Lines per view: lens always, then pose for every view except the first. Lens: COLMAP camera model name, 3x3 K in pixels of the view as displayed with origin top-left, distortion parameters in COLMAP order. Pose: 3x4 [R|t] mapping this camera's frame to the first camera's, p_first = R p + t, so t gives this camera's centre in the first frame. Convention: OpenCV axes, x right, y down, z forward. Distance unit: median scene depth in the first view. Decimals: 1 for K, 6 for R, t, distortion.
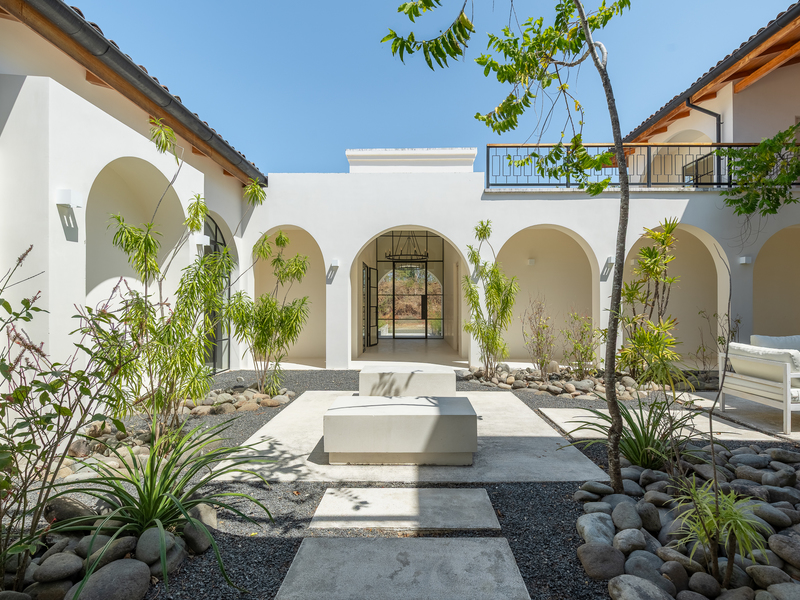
lens RADIAL K [[400.1, 0, 401.7], [0, 400.1, 301.3], [0, 0, 1]] dist [0.001101, -0.001595]
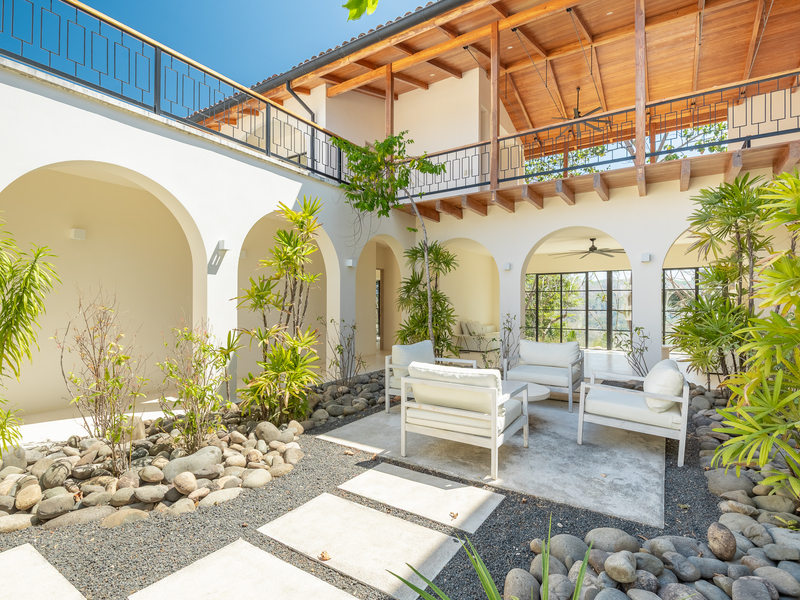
lens RADIAL K [[400.1, 0, 401.4], [0, 400.1, 302.8], [0, 0, 1]] dist [0.001101, -0.001595]
pose [[0.525834, 0.007090, 0.850558, 0.108292], [-0.008108, 0.999962, -0.003323, -0.004688], [-0.850549, -0.005149, 0.525871, 0.401813]]
